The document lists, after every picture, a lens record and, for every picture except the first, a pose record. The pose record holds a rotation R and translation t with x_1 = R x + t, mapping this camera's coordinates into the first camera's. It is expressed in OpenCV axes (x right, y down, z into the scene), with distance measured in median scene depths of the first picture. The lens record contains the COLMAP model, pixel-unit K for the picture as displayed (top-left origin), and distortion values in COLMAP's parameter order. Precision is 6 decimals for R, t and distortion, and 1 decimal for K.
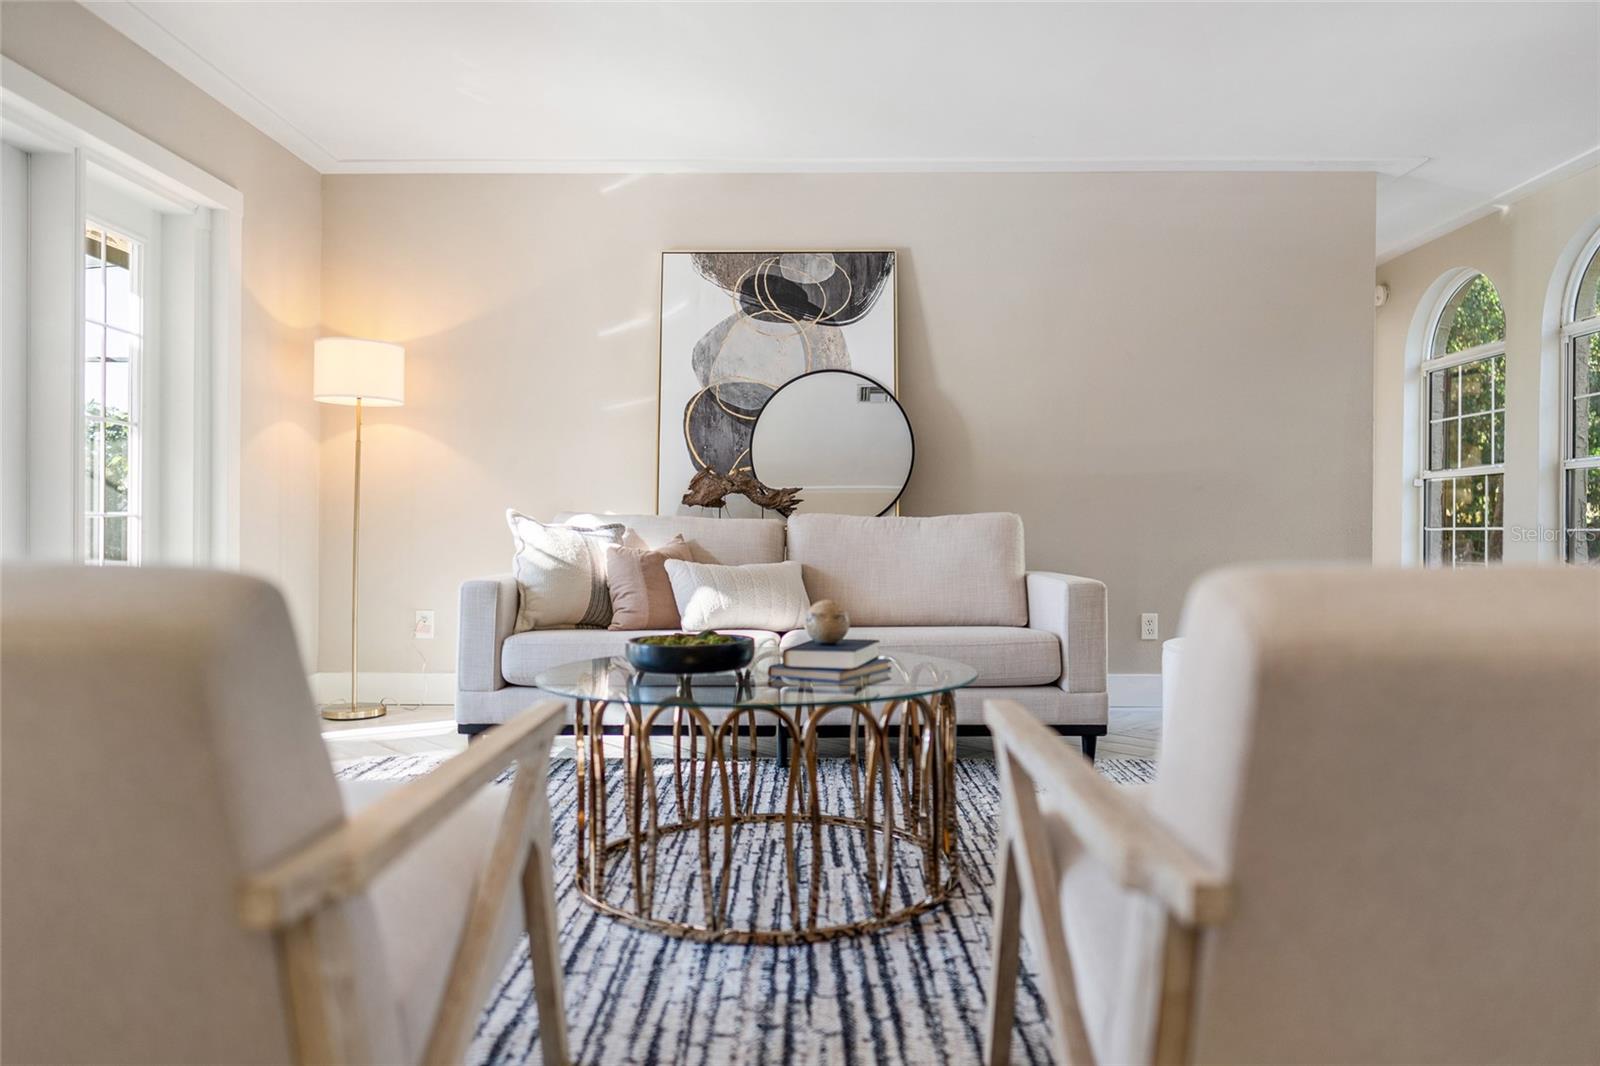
lens RADIAL K [[1060.0, 0, 797.8], [0, 1060.0, 532.2], [0, 0, 1]] dist [0.000718, 0.002402]
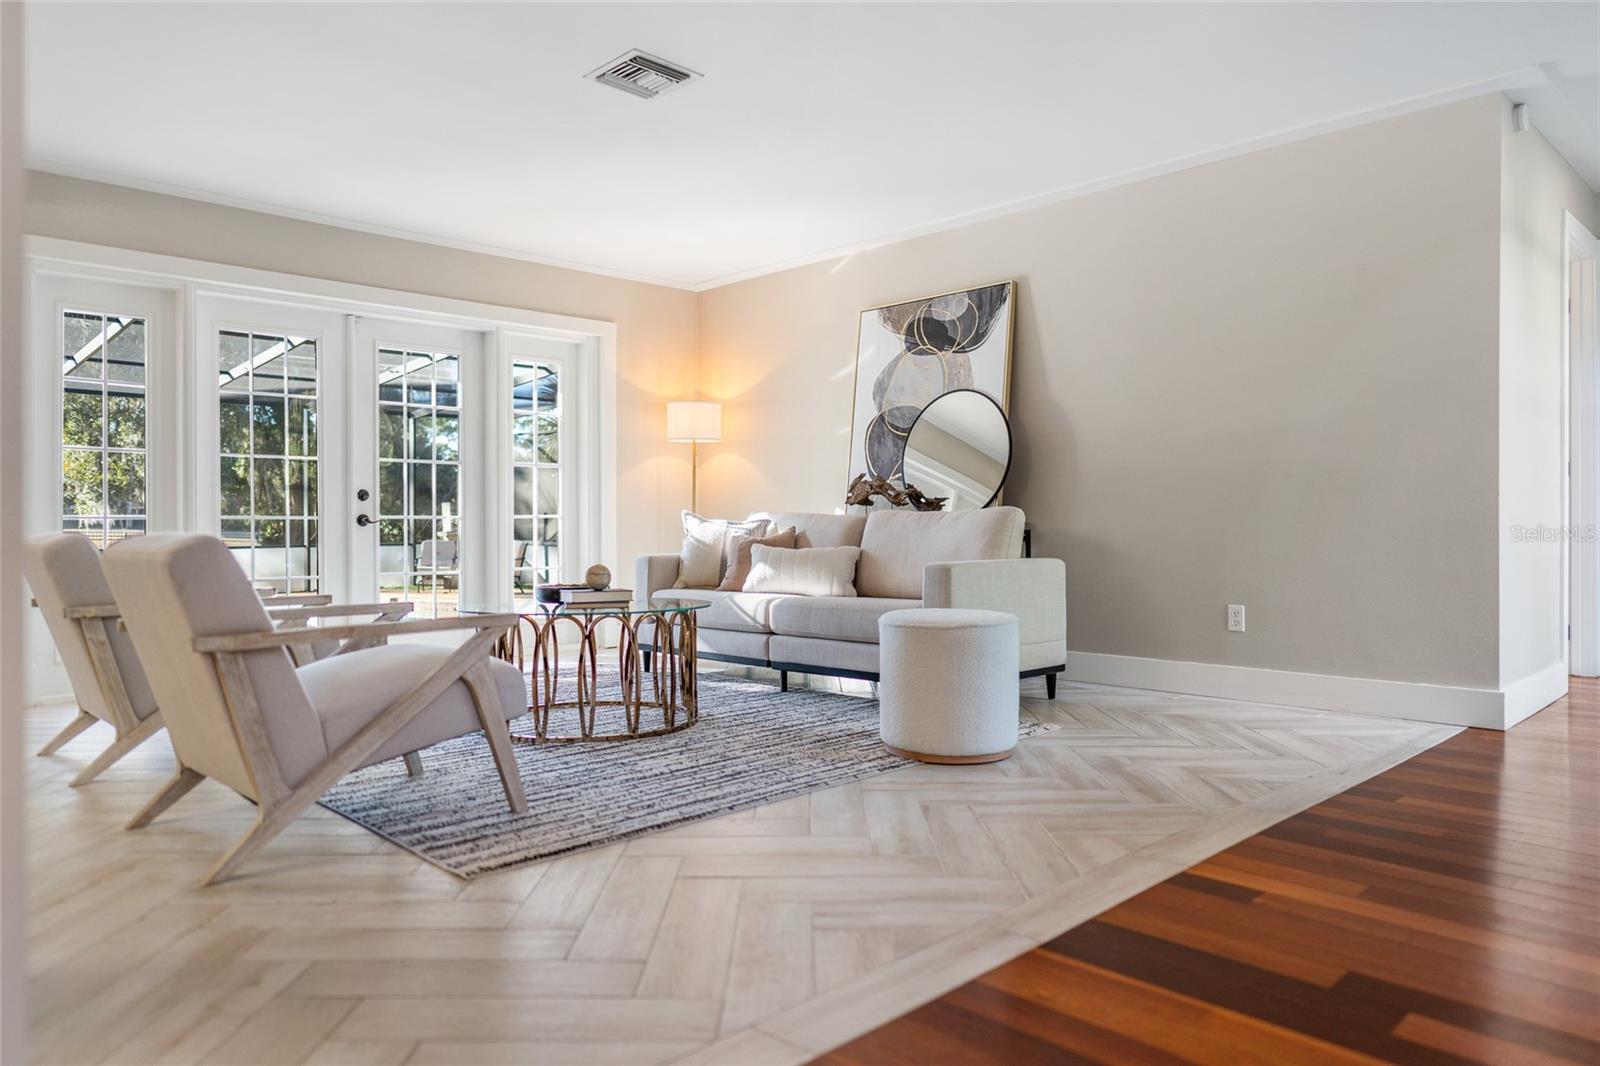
lens RADIAL K [[1060.0, 0, 795.2], [0, 1060.0, 531.4], [0, 0, 1]] dist [0.000718, 0.002402]
pose [[0.707782, -0.000020, -0.706431, 0.748116], [0.003347, 0.999989, 0.003325, 0.003783], [0.706423, -0.004718, 0.707774, 0.011027]]
